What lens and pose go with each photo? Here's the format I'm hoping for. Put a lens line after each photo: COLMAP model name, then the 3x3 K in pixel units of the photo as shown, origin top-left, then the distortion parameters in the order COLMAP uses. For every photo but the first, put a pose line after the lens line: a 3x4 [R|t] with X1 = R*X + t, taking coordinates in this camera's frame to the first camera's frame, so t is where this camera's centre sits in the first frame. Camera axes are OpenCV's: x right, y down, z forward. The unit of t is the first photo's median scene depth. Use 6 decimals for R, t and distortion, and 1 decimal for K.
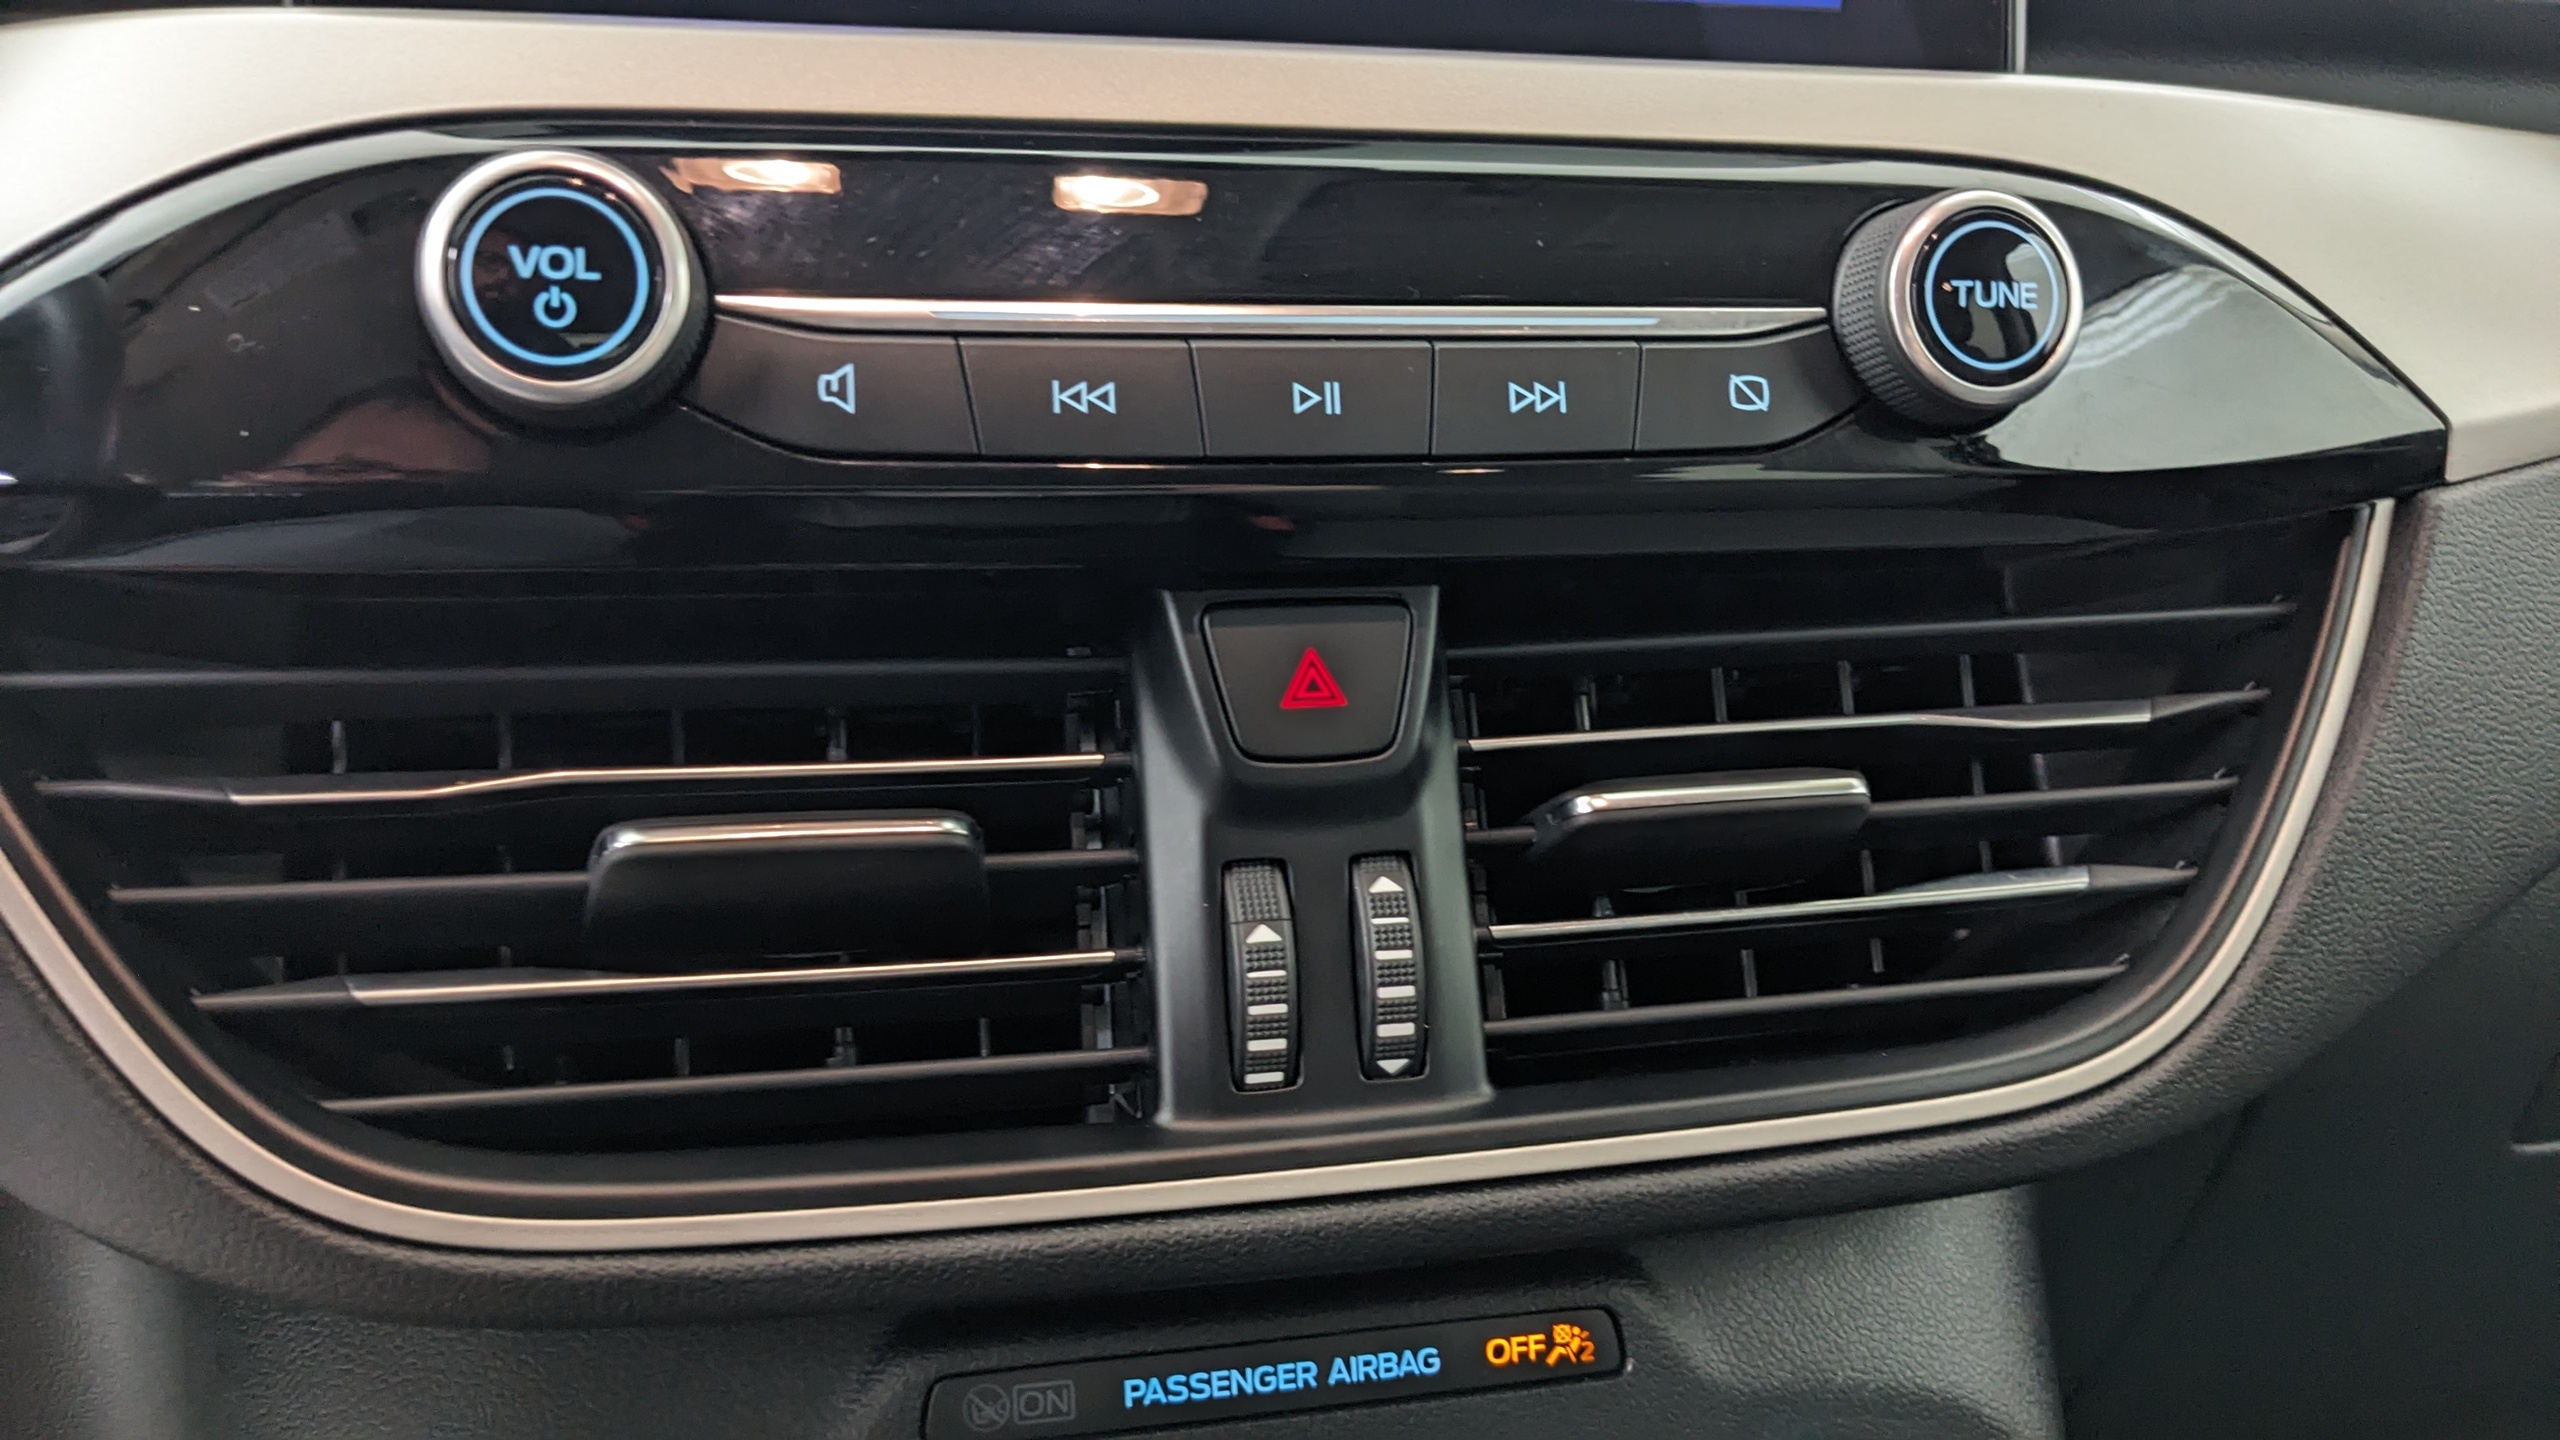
lens RADIAL K [[2097.4, 0, 1292.2], [0, 2097.4, 701.9], [0, 0, 1]] dist [0.046221, -0.104395]
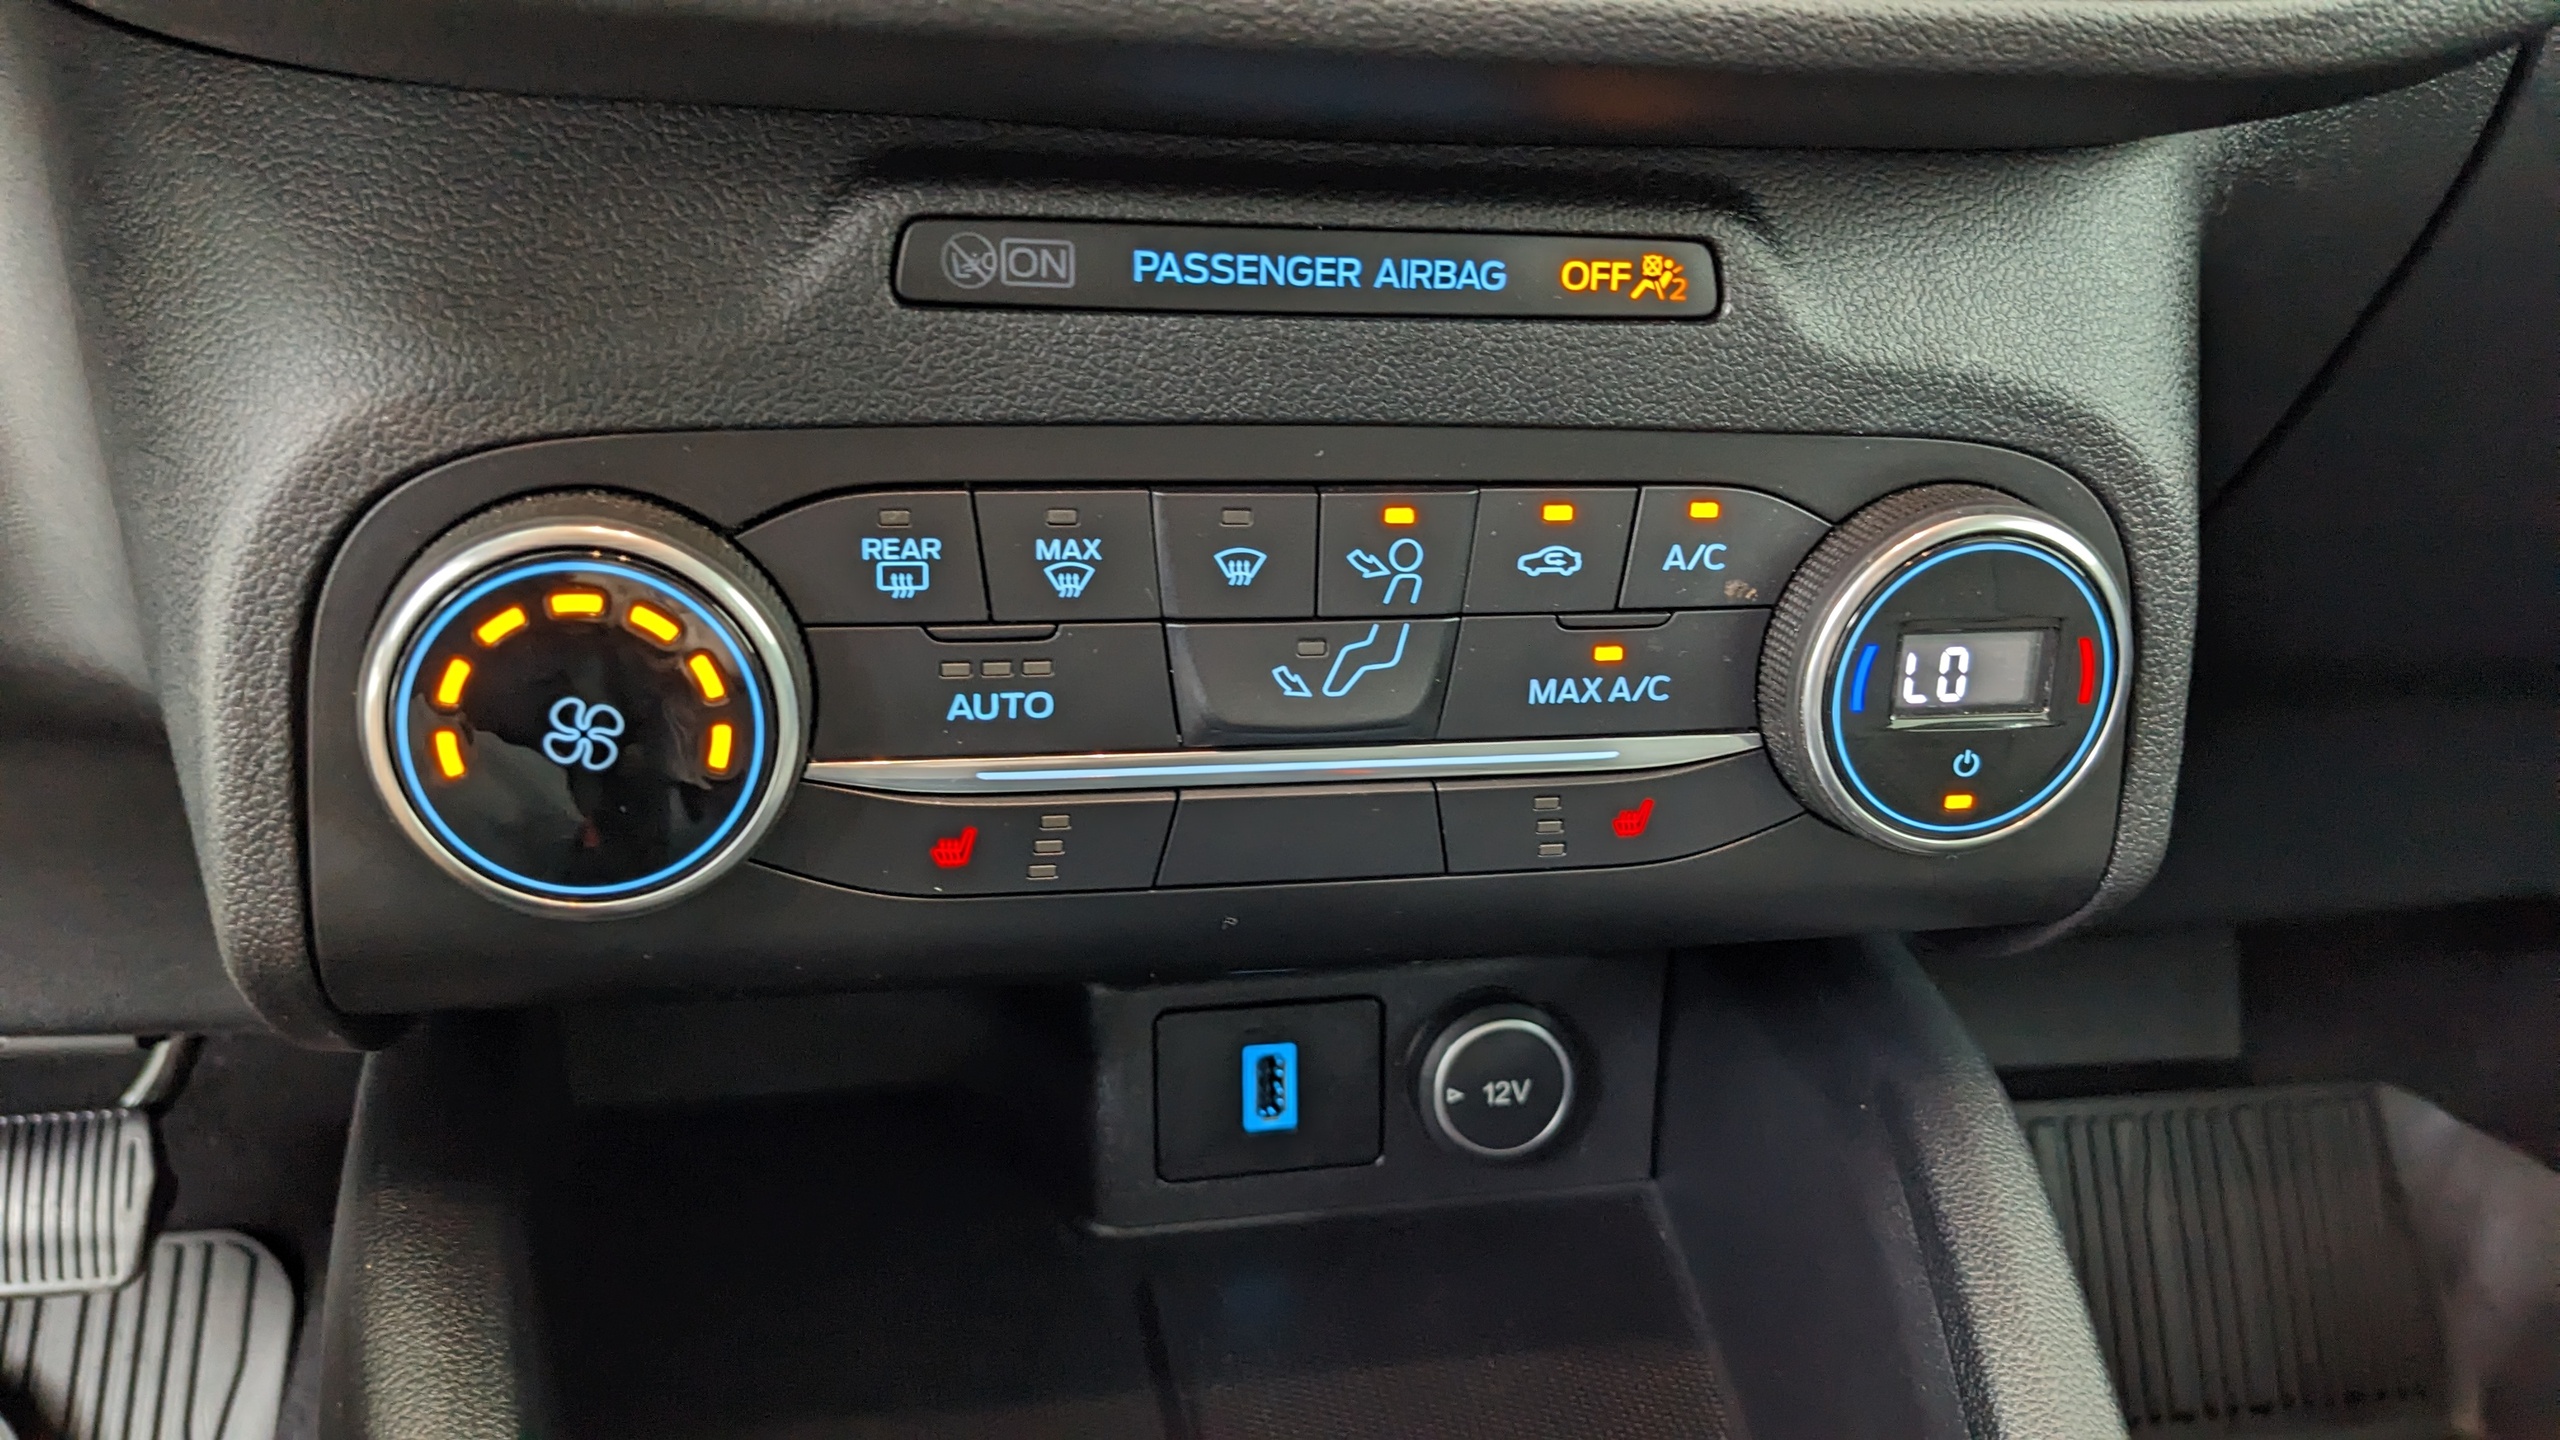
lens RADIAL K [[2097.4, 0, 1292.2], [0, 2097.4, 701.9], [0, 0, 1]] dist [0.046221, -0.104395]
pose [[0.997266, 0.073863, -0.001937, -0.001533], [-0.070589, 0.960151, 0.270422, 0.259838], [0.021834, -0.269546, 0.962740, 0.140232]]
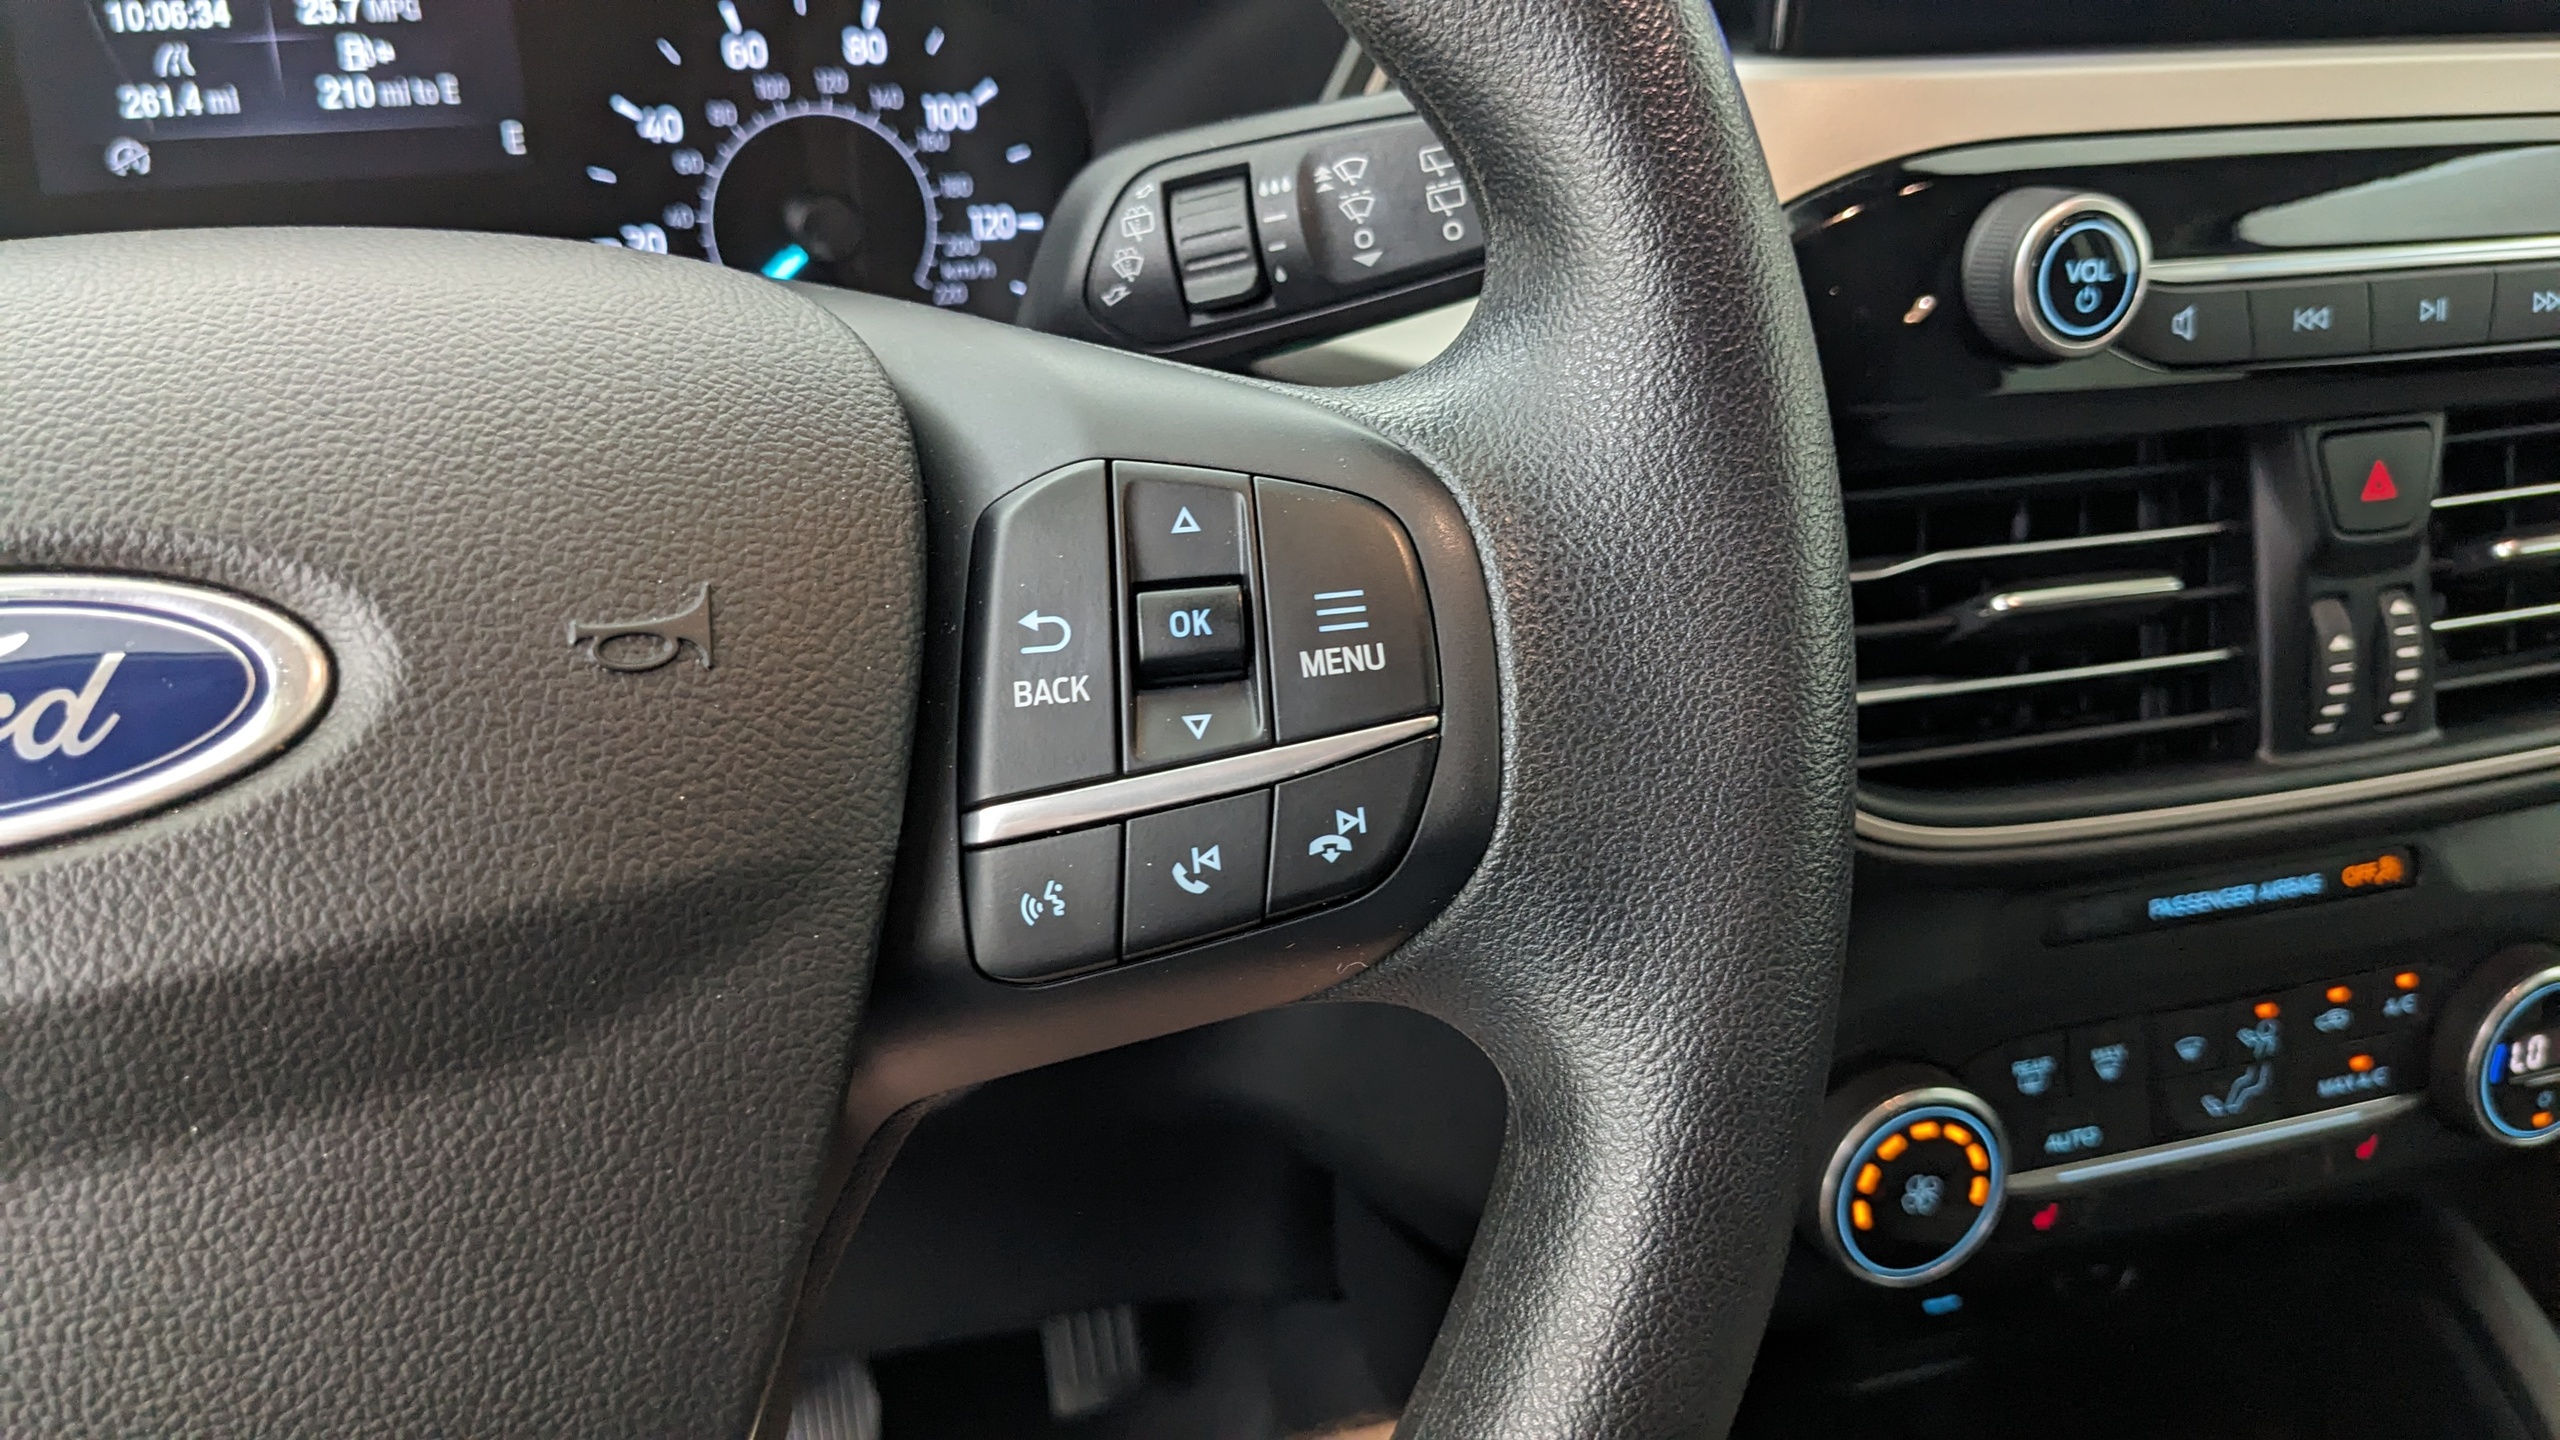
lens RADIAL K [[2139.4, 0, 1222.9], [0, 2139.4, 718.8], [0, 0, 1]] dist [0.041945, -0.115465]
pose [[0.998750, -0.023367, 0.044190, -0.839282], [0.010804, 0.964031, 0.265569, -0.247592], [-0.048806, -0.264760, 0.963078, -0.488757]]
